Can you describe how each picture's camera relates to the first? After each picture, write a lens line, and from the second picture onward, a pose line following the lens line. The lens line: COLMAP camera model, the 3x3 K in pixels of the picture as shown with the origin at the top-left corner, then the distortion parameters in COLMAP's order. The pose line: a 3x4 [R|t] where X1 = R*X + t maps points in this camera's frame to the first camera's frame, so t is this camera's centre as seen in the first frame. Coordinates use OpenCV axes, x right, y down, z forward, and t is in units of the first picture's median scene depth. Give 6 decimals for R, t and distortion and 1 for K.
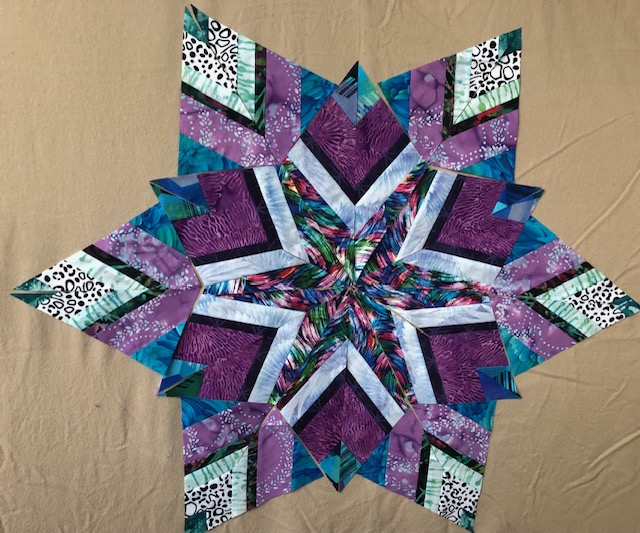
lens RADIAL K [[651.5, 0, 320.0], [0, 651.5, 266.5], [0, 0, 1]] dist [-0.000195, 0.002578]
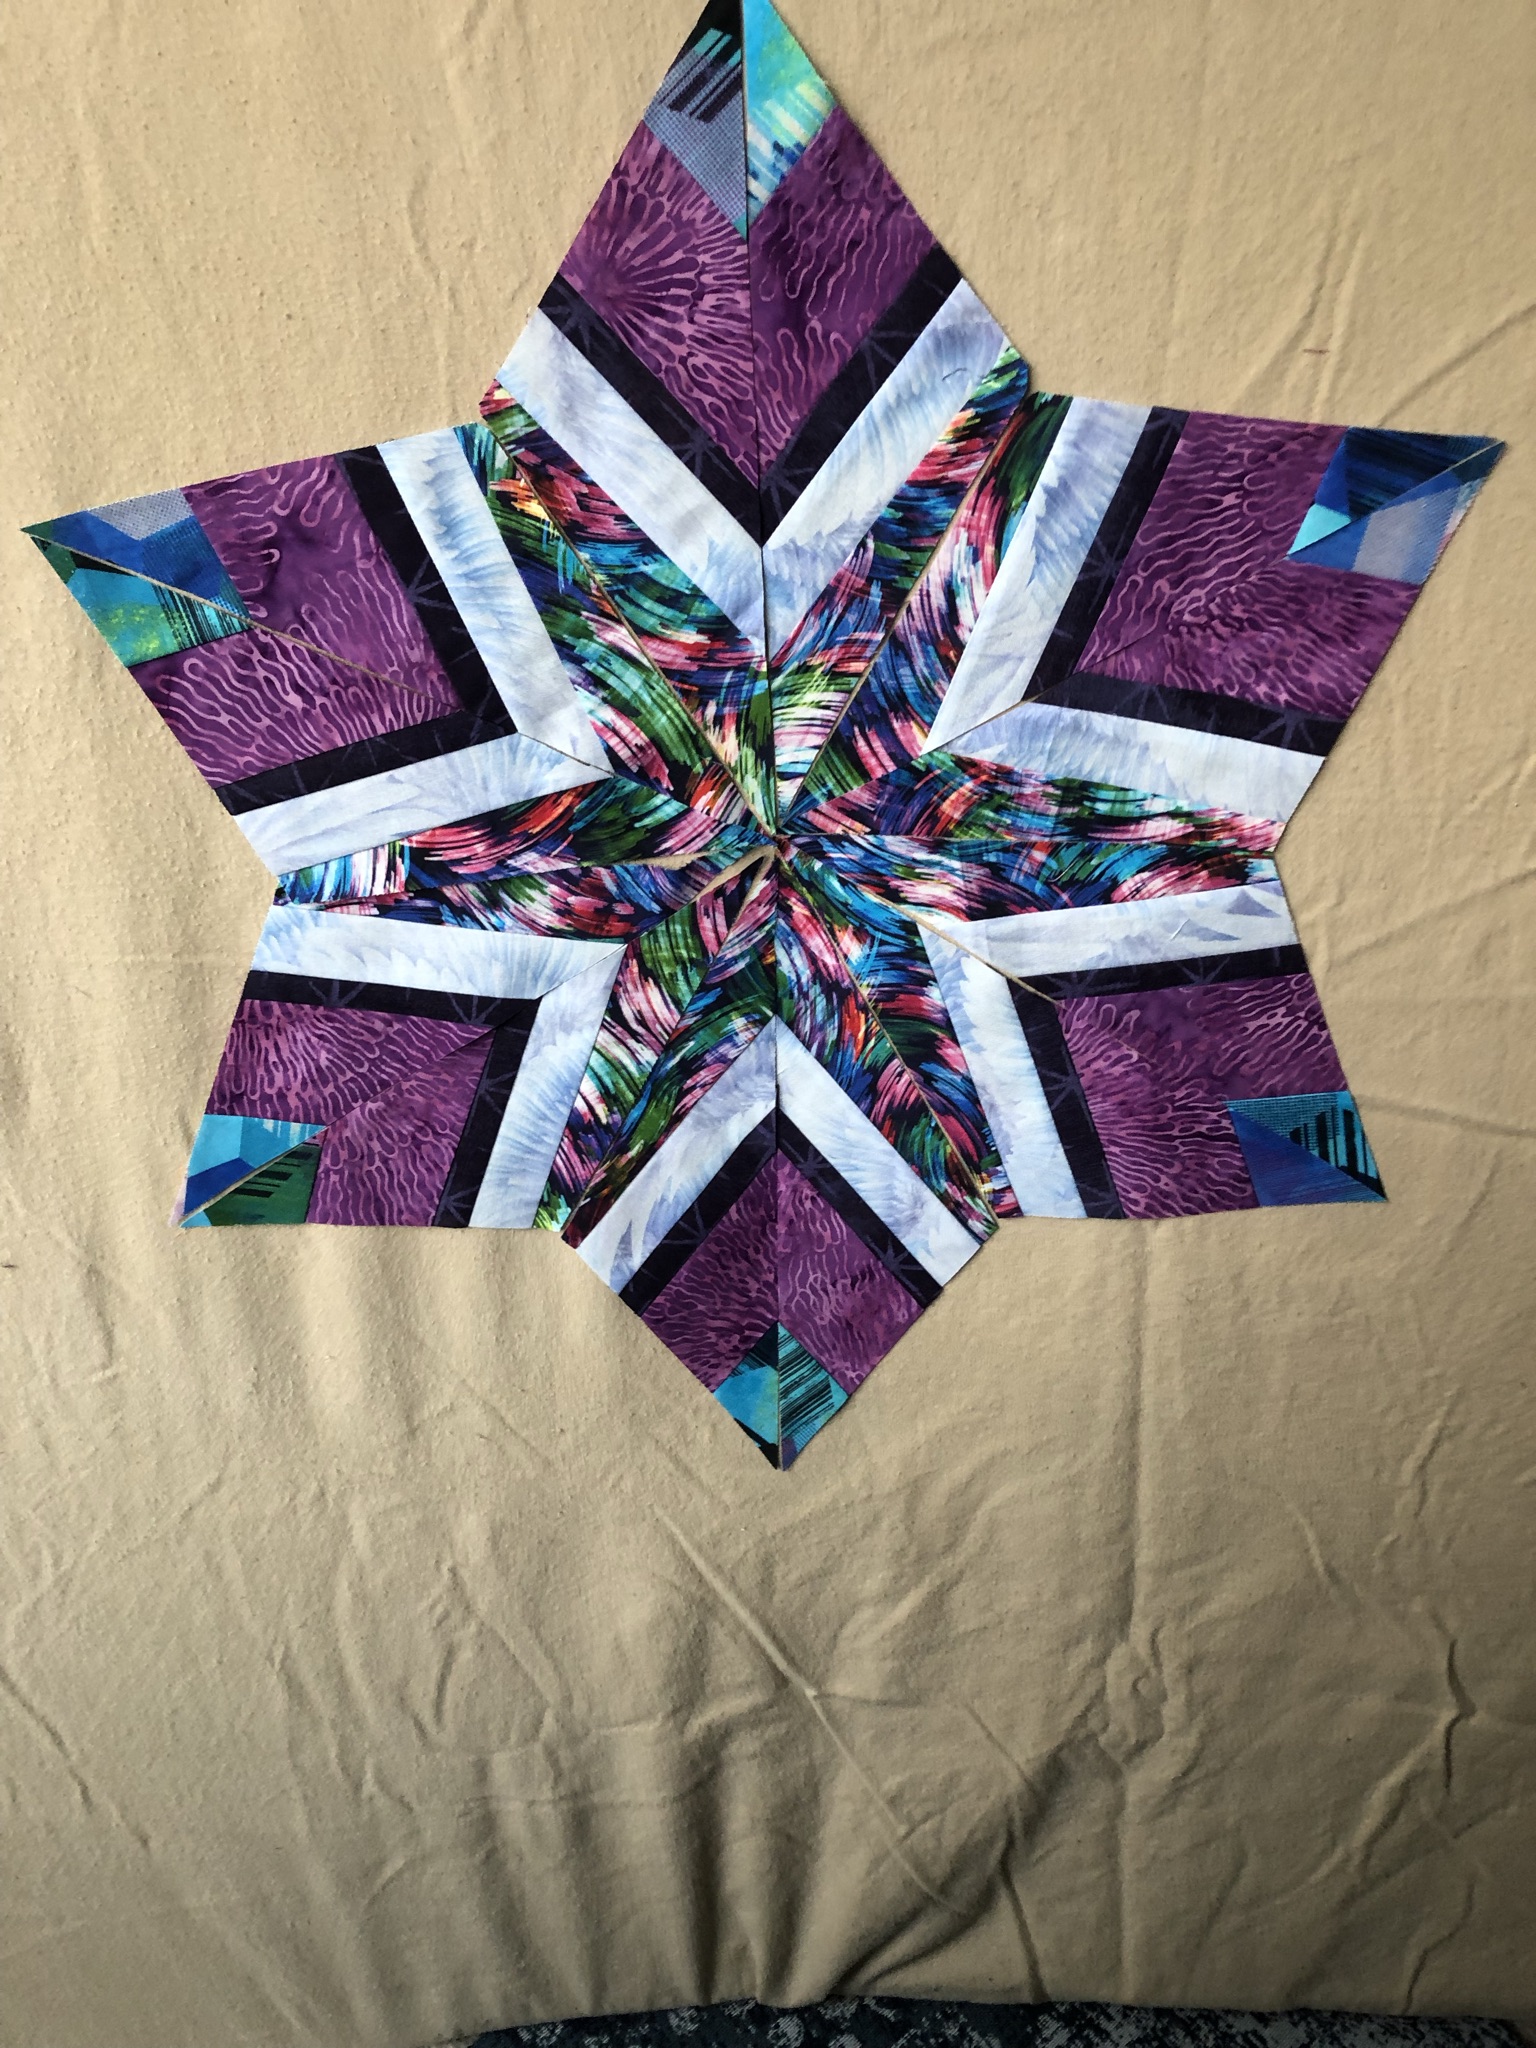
lens RADIAL K [[1939.3, 0, 768.0], [0, 1939.3, 1024.0], [0, 0, 1]] dist [-0.018411, -0.007083]
pose [[0.996312, -0.077819, 0.036140, 0.008172], [0.072088, 0.987625, 0.139283, -0.011179], [-0.046531, -0.136164, 0.989593, 0.139333]]
